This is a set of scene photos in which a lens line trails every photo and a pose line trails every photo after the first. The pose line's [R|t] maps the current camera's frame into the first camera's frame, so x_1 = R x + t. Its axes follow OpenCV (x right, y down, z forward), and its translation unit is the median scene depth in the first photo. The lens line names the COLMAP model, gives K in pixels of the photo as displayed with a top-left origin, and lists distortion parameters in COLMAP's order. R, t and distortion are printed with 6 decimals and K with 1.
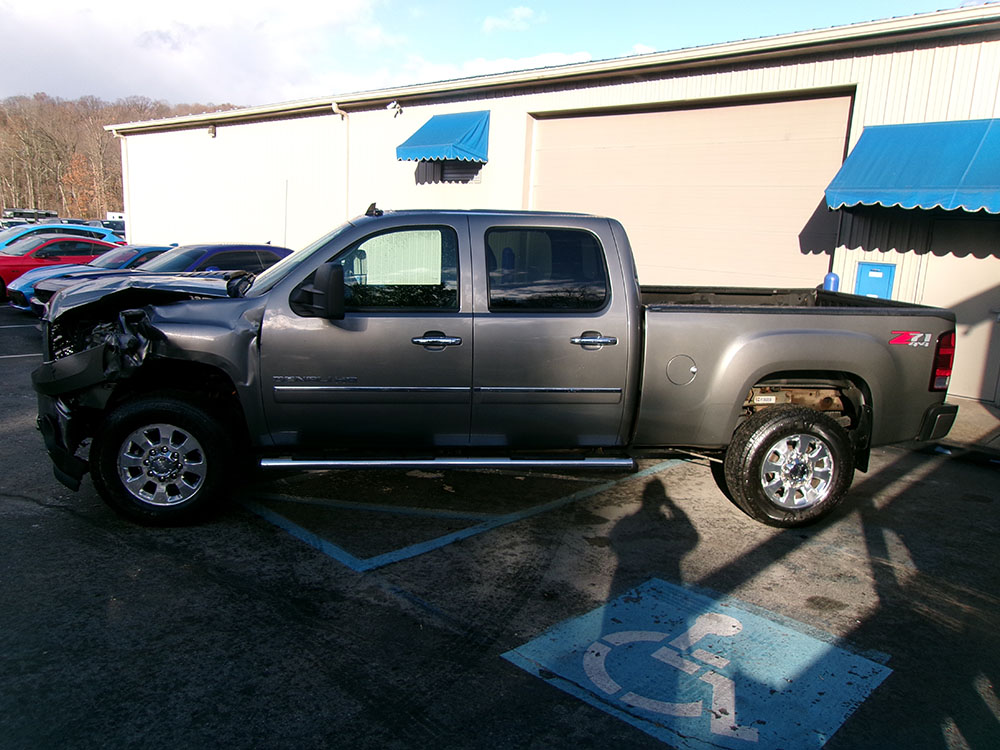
lens RADIAL K [[779.7, 0, 500.0], [0, 779.7, 375.0], [0, 0, 1]] dist [-0.054885, 0.074534]
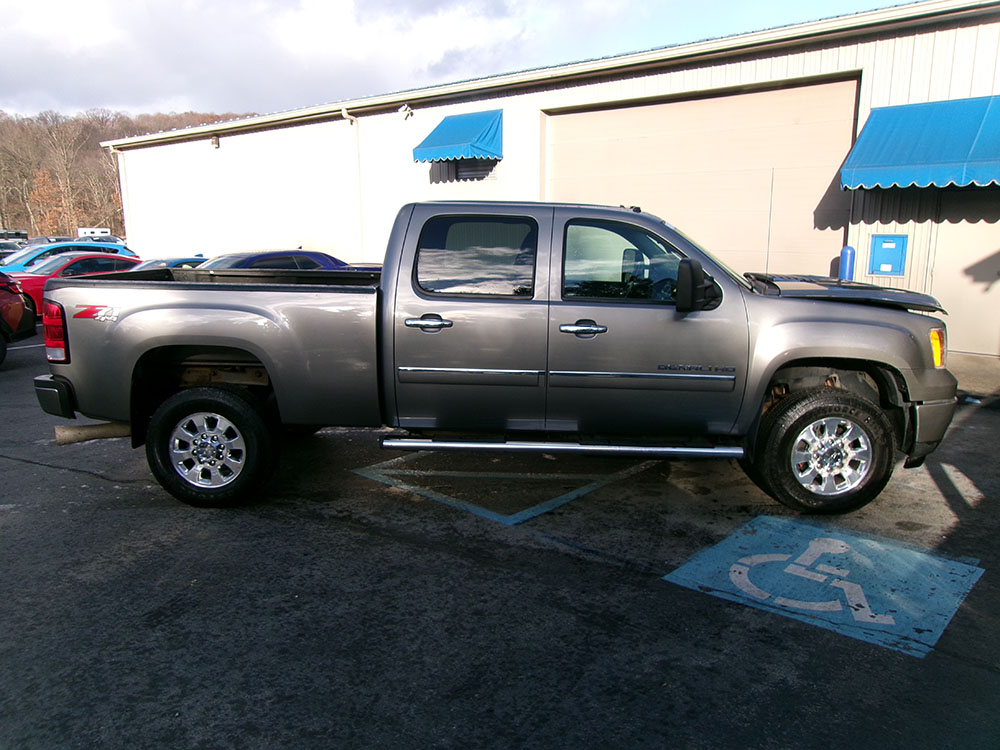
lens RADIAL K [[779.7, 0, 500.0], [0, 779.7, 375.0], [0, 0, 1]] dist [-0.054885, 0.074534]
pose [[0.998005, -0.059111, 0.022181, -0.089288], [0.058931, 0.998224, 0.008659, 0.008776], [-0.022654, -0.007335, 0.999716, -0.064271]]
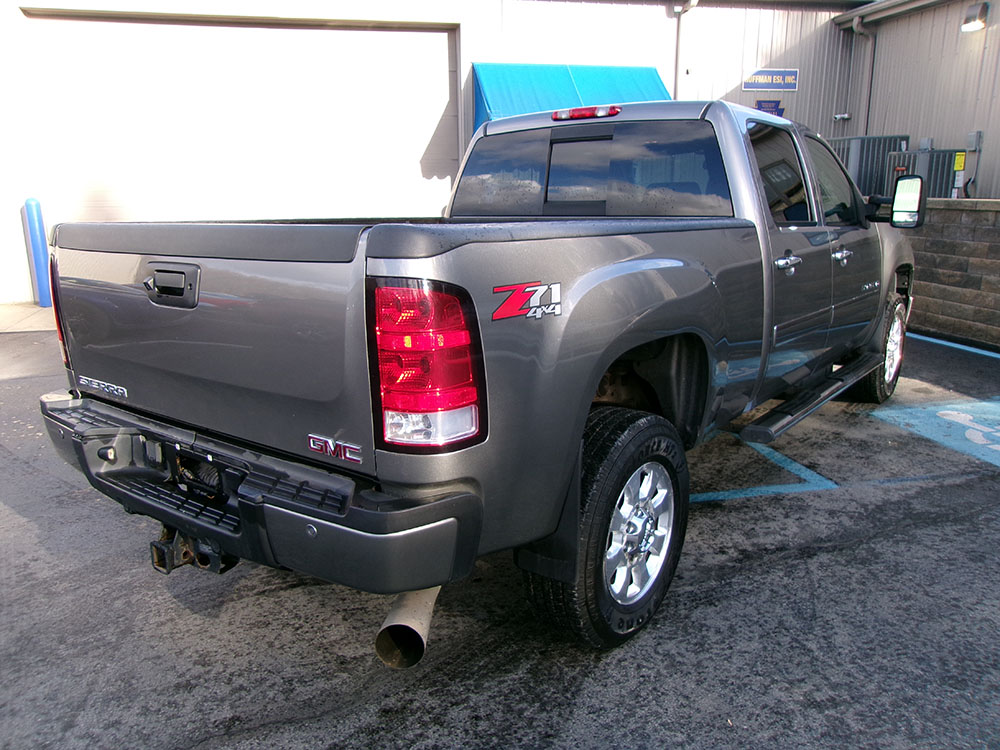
lens RADIAL K [[767.8, 0, 507.1], [0, 767.8, 374.6], [0, 0, 1]] dist [-0.022837, 0.066463]
pose [[0.562485, -0.249747, 0.788186, -0.495701], [0.196366, 0.966365, 0.166070, -0.057004], [-0.803151, 0.061361, 0.592607, 0.320463]]
